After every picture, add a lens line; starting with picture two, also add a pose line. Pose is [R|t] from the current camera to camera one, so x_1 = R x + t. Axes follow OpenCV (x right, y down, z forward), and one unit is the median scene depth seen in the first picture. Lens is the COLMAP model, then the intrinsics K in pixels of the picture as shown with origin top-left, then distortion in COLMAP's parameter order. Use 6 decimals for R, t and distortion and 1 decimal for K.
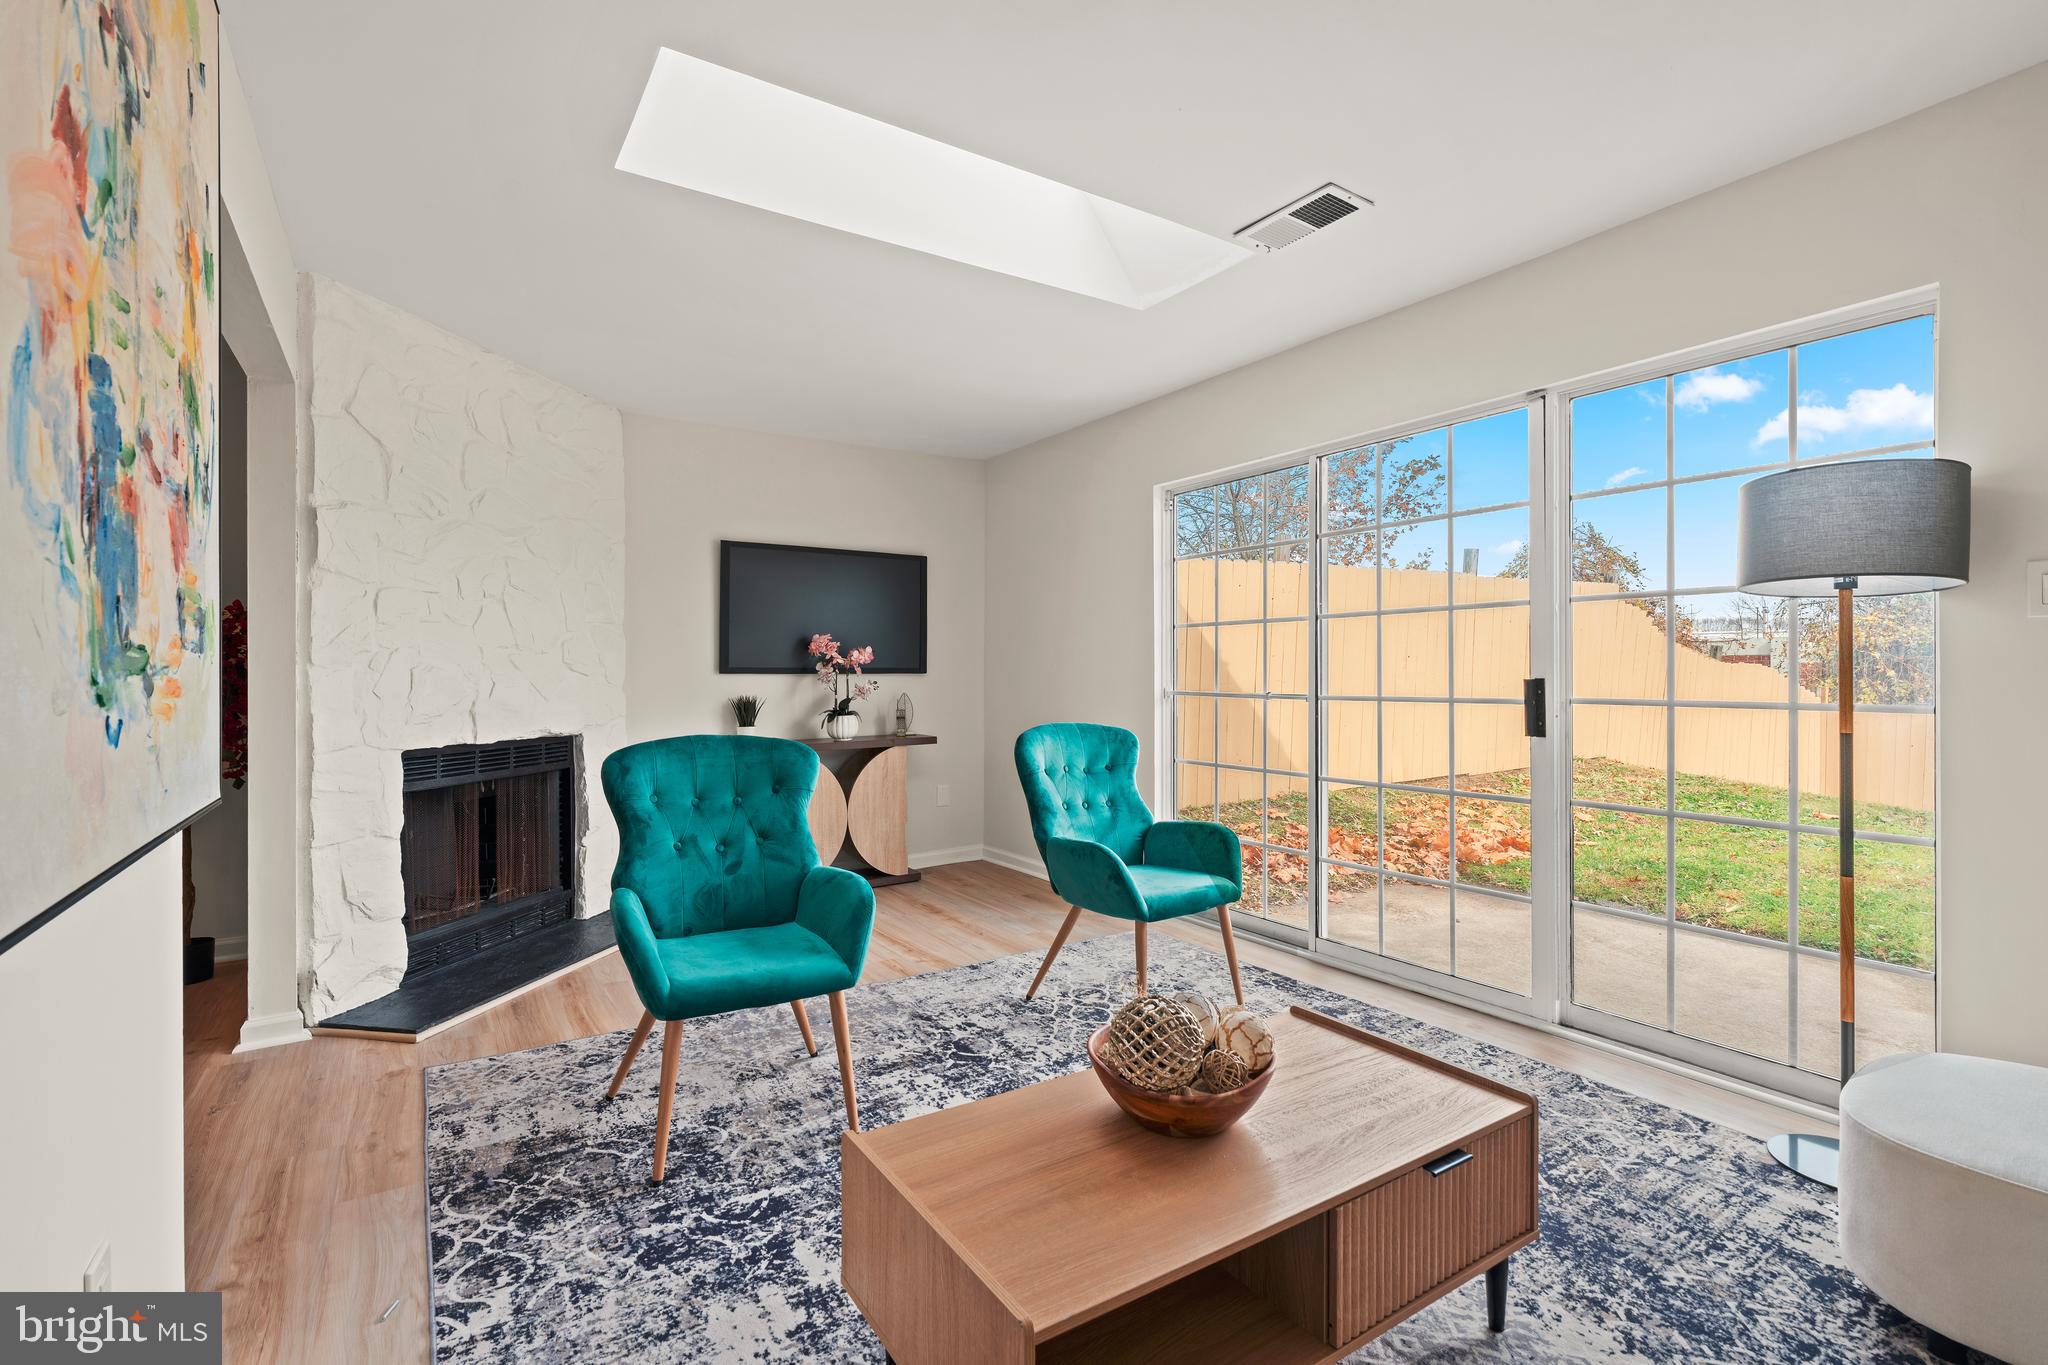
lens RADIAL K [[918.3, 0, 1016.4], [0, 918.3, 684.9], [0, 0, 1]] dist [-0.014122, 0.005046]
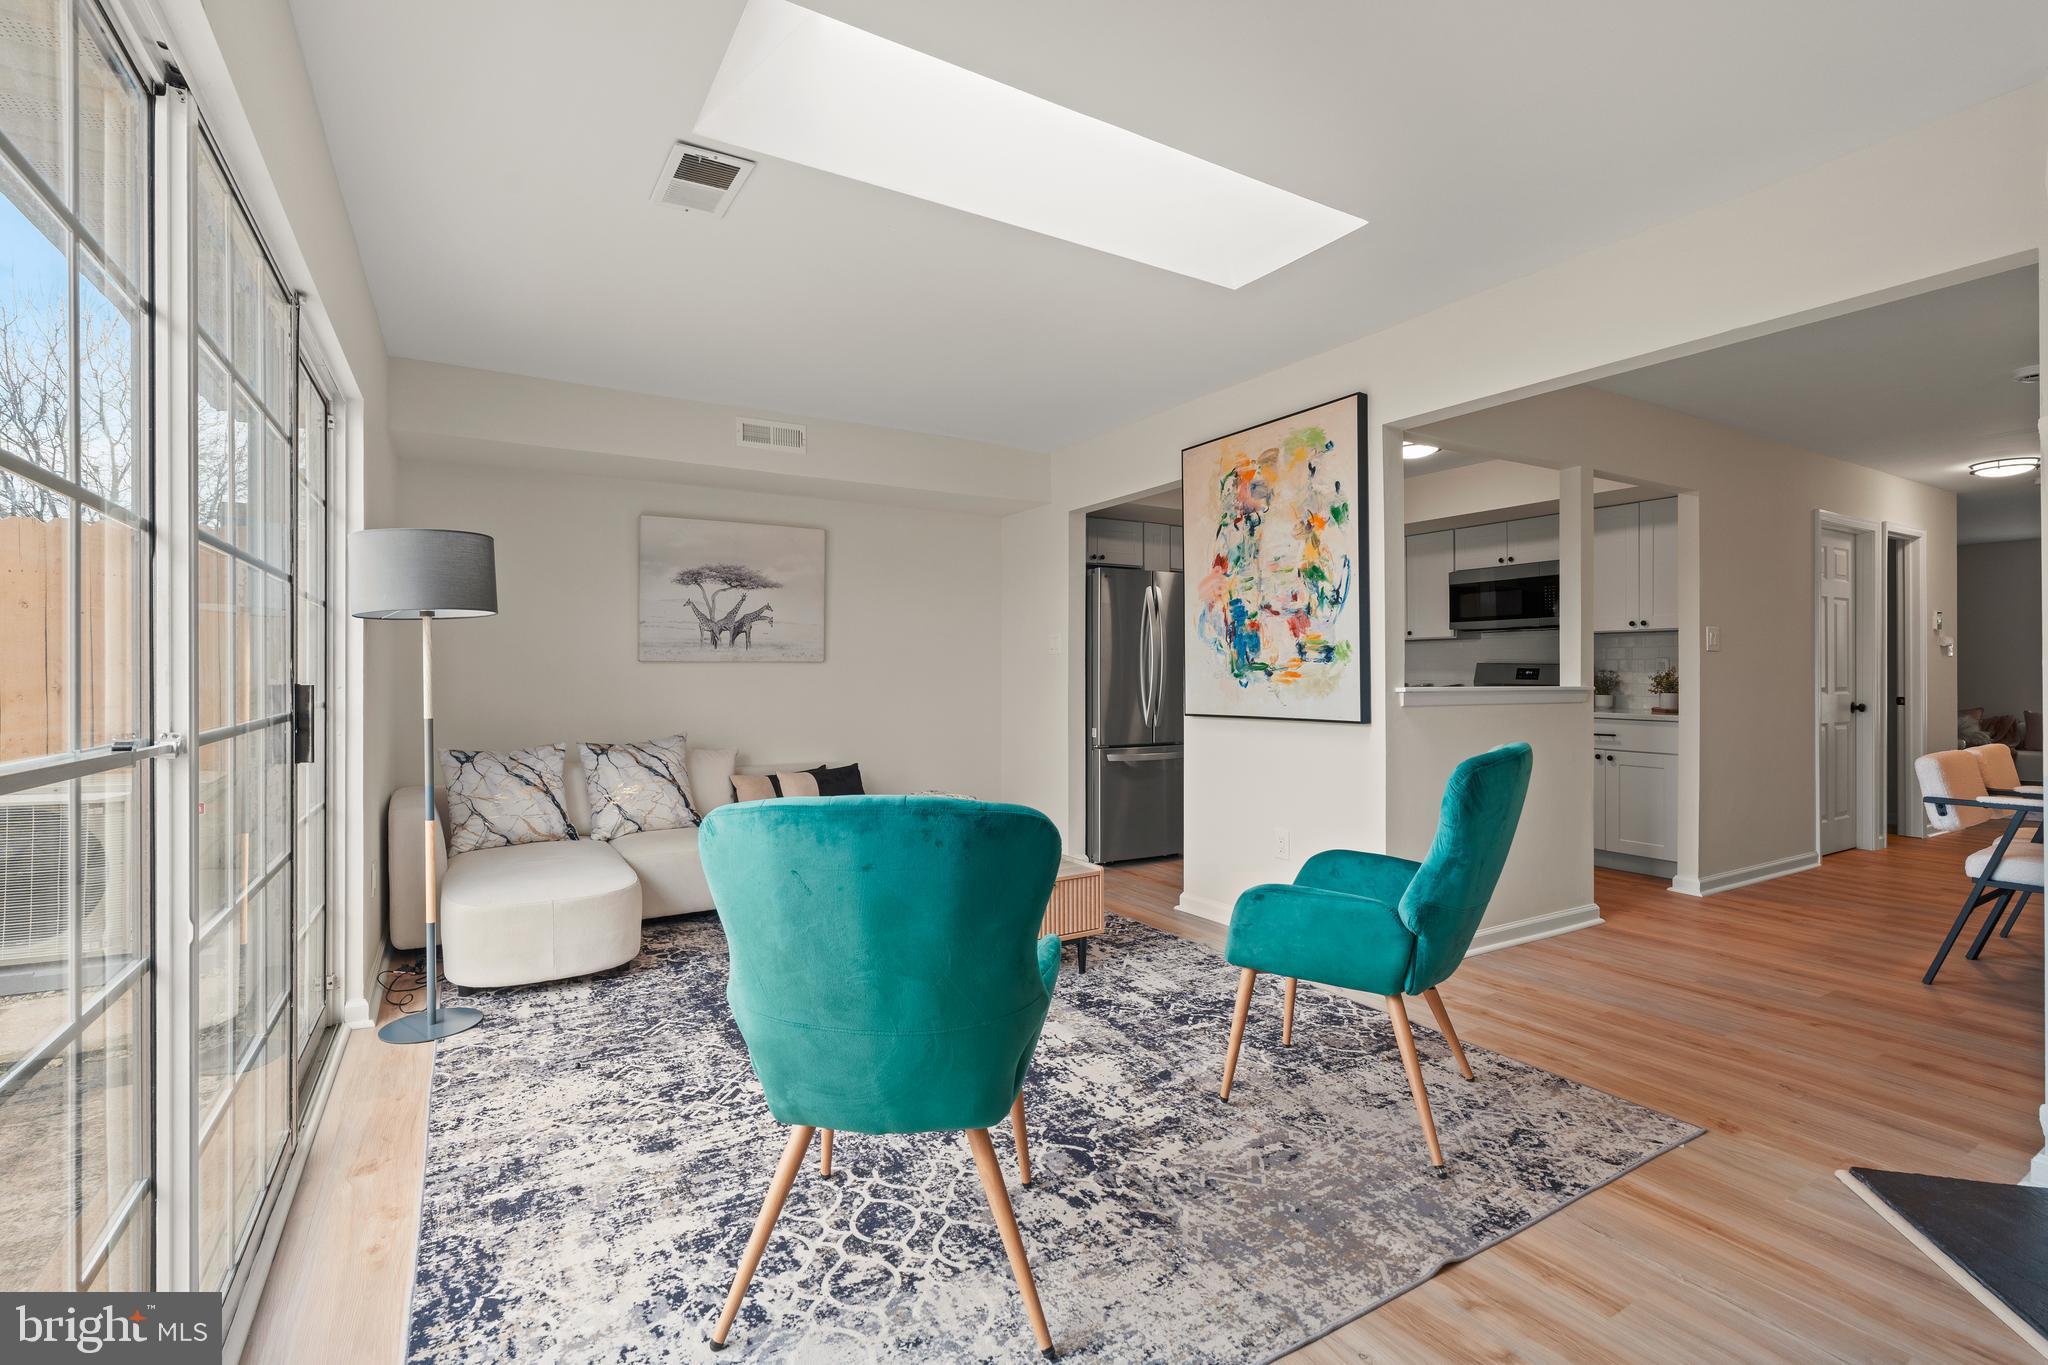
lens RADIAL K [[918.3, 0, 1004.3], [0, 918.3, 662.9], [0, 0, 1]] dist [-0.014122, 0.005046]
pose [[-0.998501, 0.006578, 0.054332, -0.038955], [0.006753, 0.999973, 0.003032, -0.022959], [-0.054311, 0.003394, -0.998518, 1.776956]]
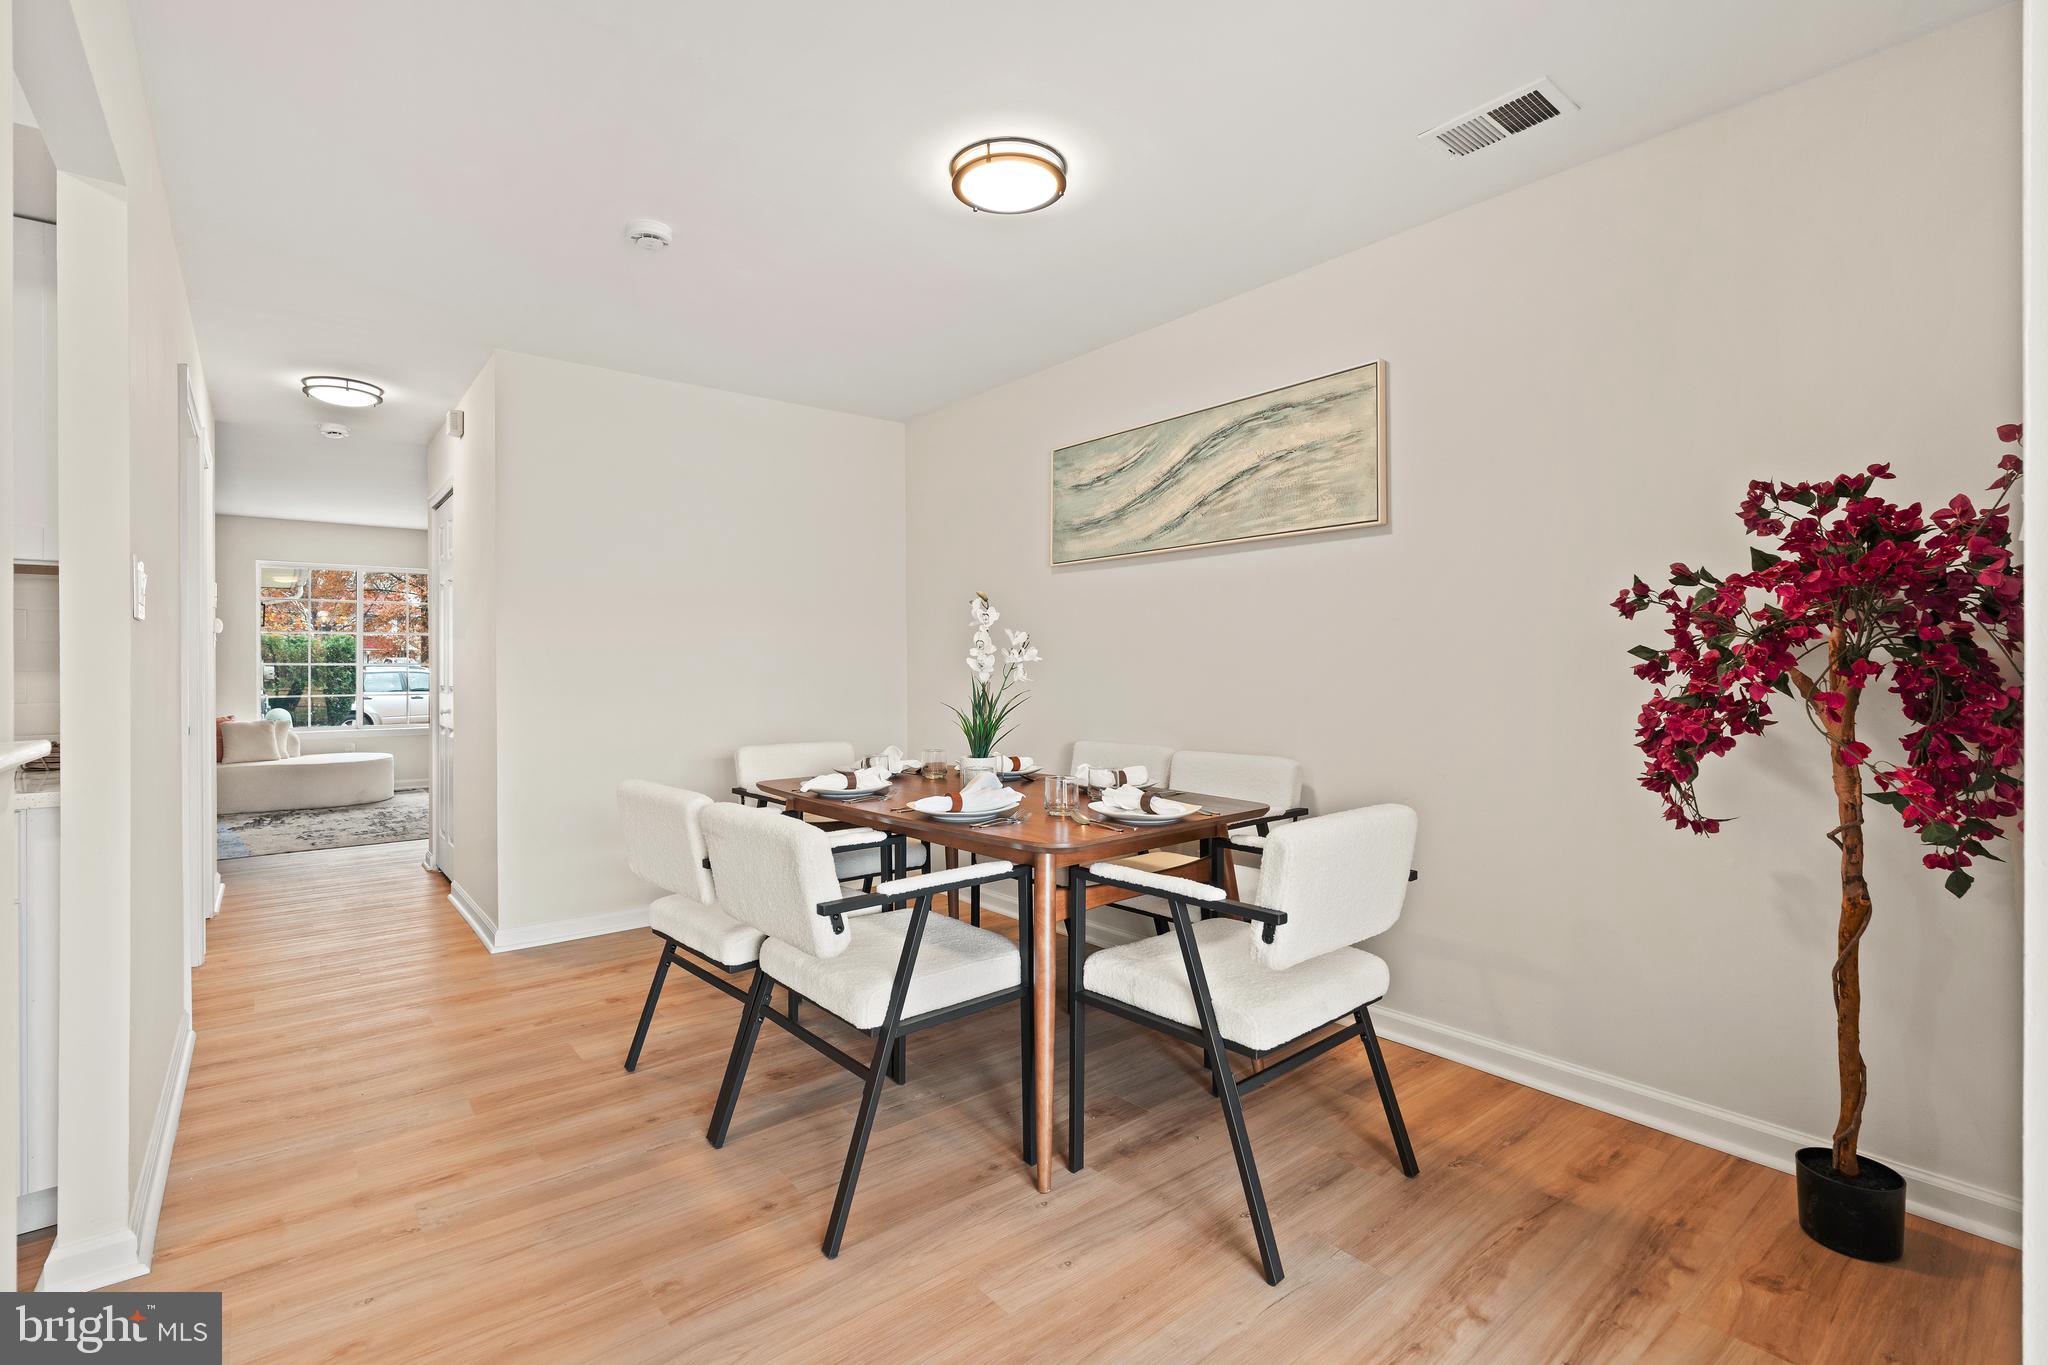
lens RADIAL K [[918.3, 0, 1005.3], [0, 918.3, 668.6], [0, 0, 1]] dist [-0.014122, 0.005046]
pose [[0.095835, 0.010859, -0.995338, -0.543683], [-0.008085, 0.999916, 0.010130, -0.006510], [0.995364, 0.007076, 0.095914, 0.573718]]
